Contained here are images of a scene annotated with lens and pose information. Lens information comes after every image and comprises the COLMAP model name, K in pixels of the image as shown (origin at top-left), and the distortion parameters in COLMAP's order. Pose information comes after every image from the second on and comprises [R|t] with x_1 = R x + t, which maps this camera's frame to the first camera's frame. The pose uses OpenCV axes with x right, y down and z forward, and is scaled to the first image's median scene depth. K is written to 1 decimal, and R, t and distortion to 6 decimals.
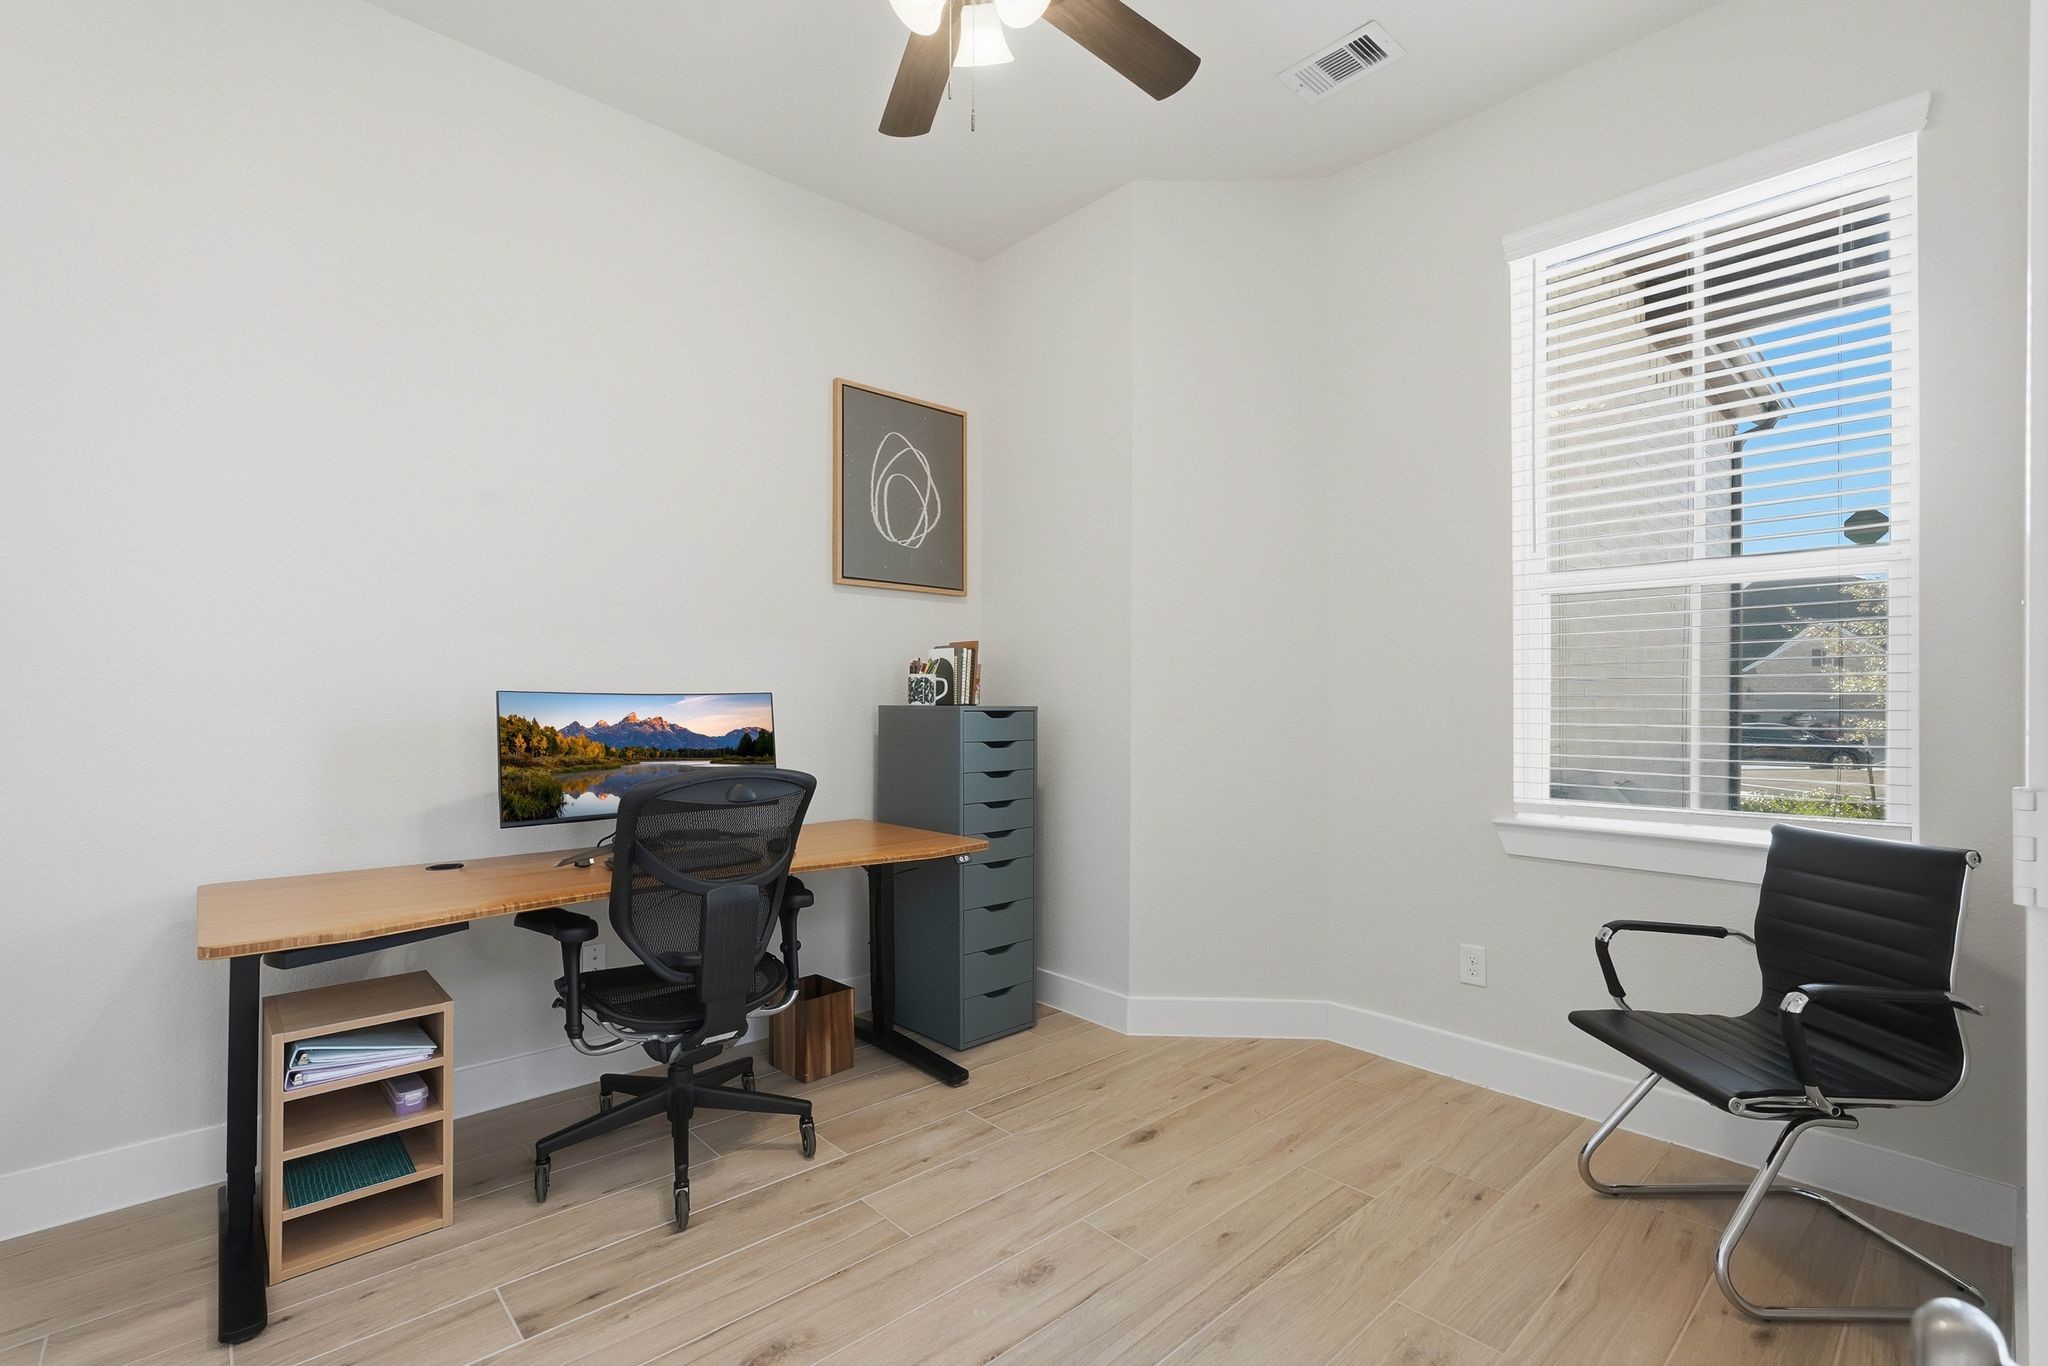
lens RADIAL K [[896.6, 0, 1023.8], [0, 896.6, 701.0], [0, 0, 1]] dist [-0.018132, 0.000300]
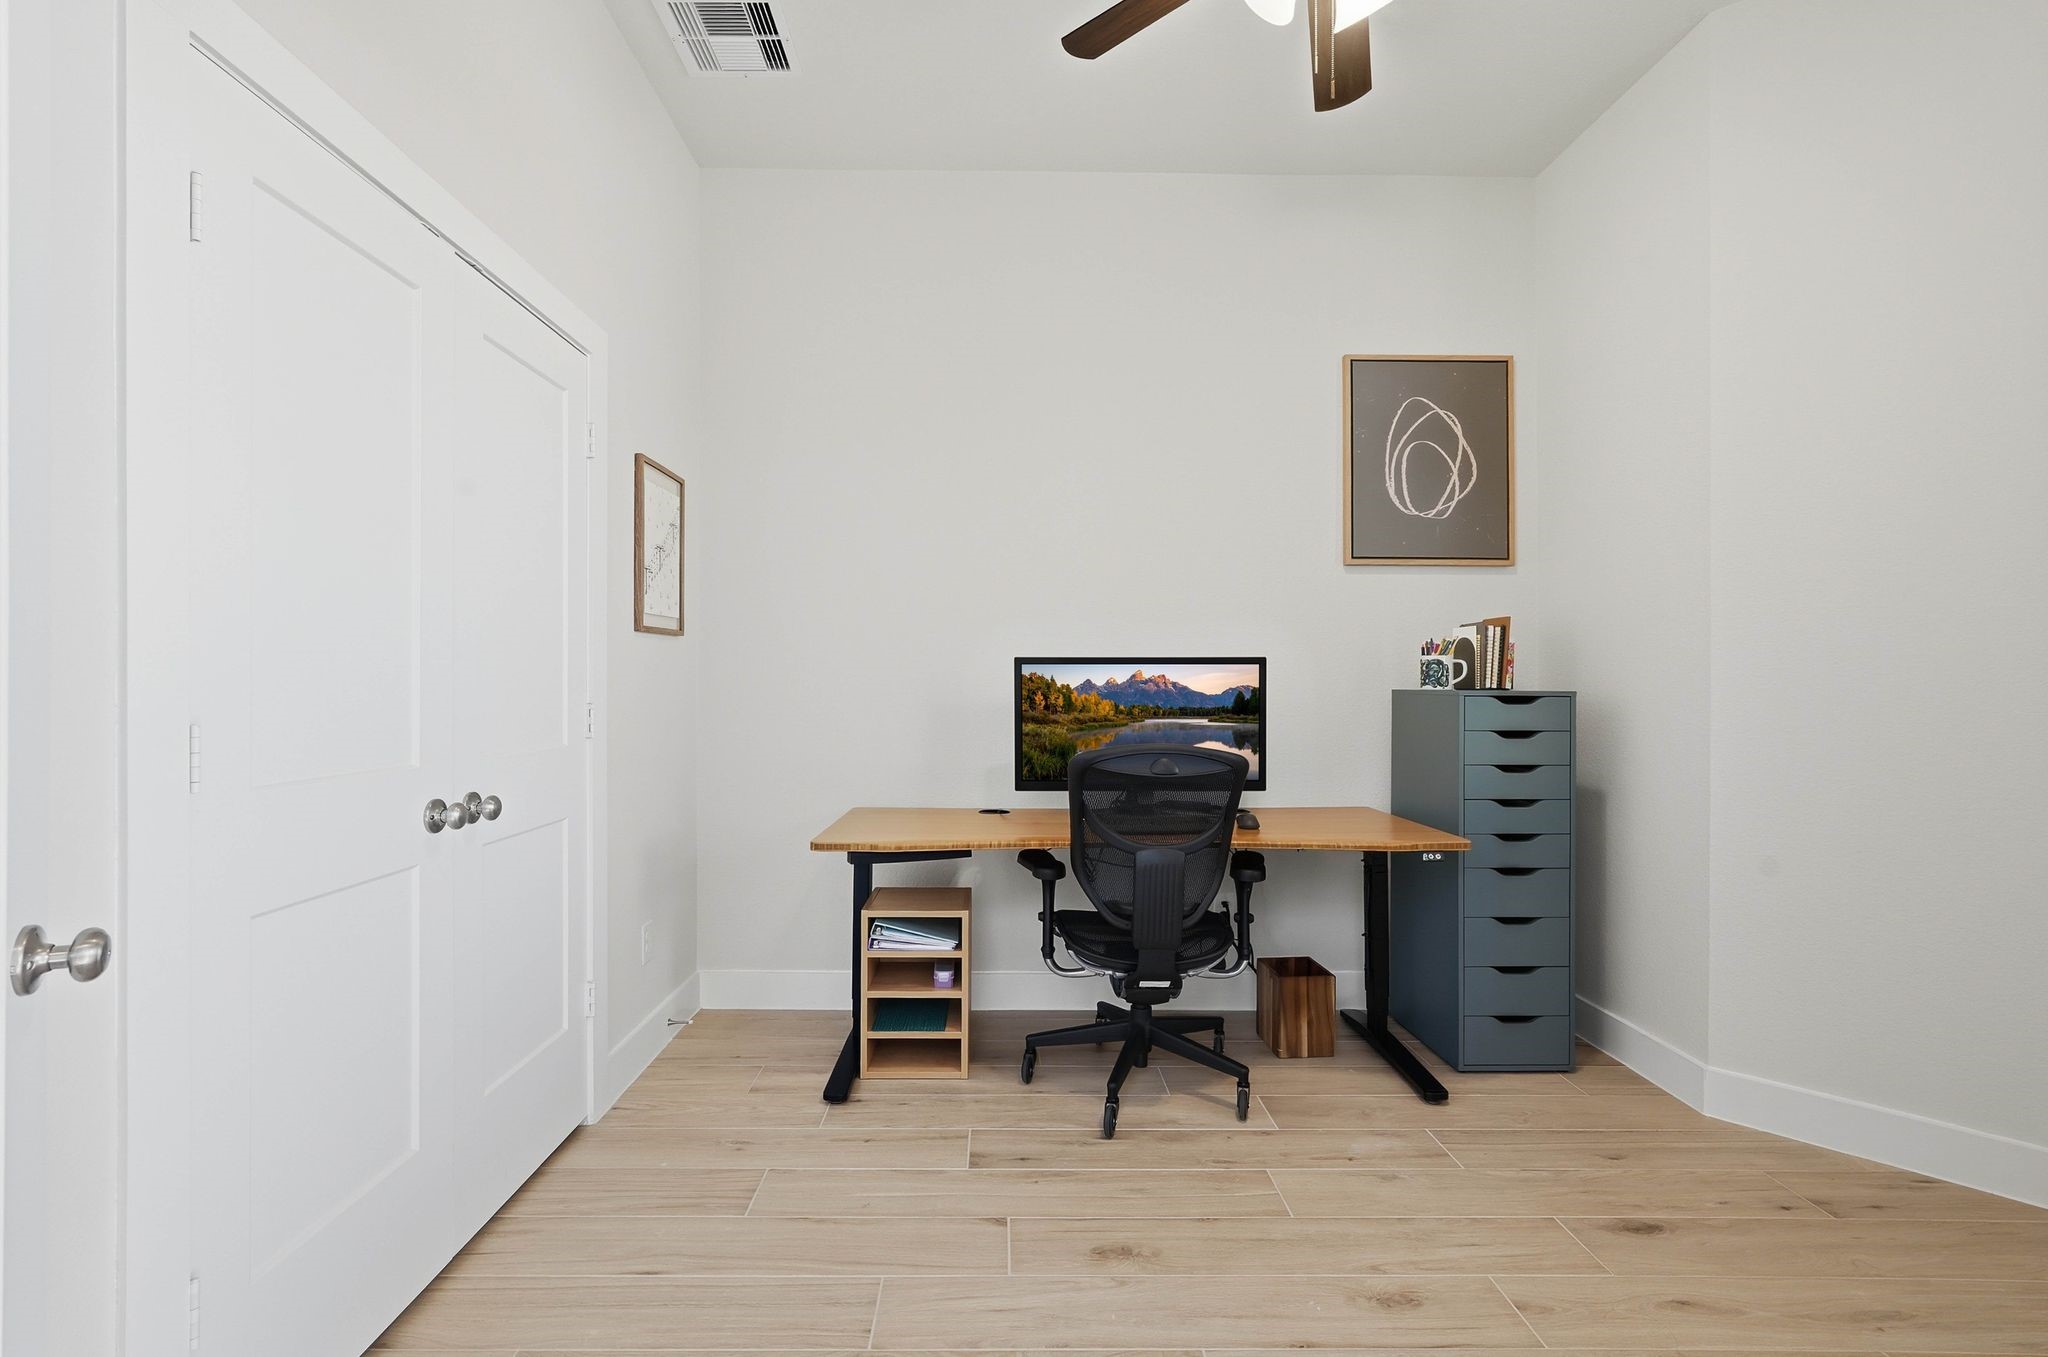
lens RADIAL K [[922.4, 0, 1024.0], [0, 922.4, 678.5], [0, 0, 1]] dist [-0.033499, 0.014729]
pose [[0.747250, -0.003011, -0.664536, 0.265497], [-0.001413, 0.999980, -0.006119, -0.000138], [0.664541, 0.005511, 0.747231, 0.020795]]
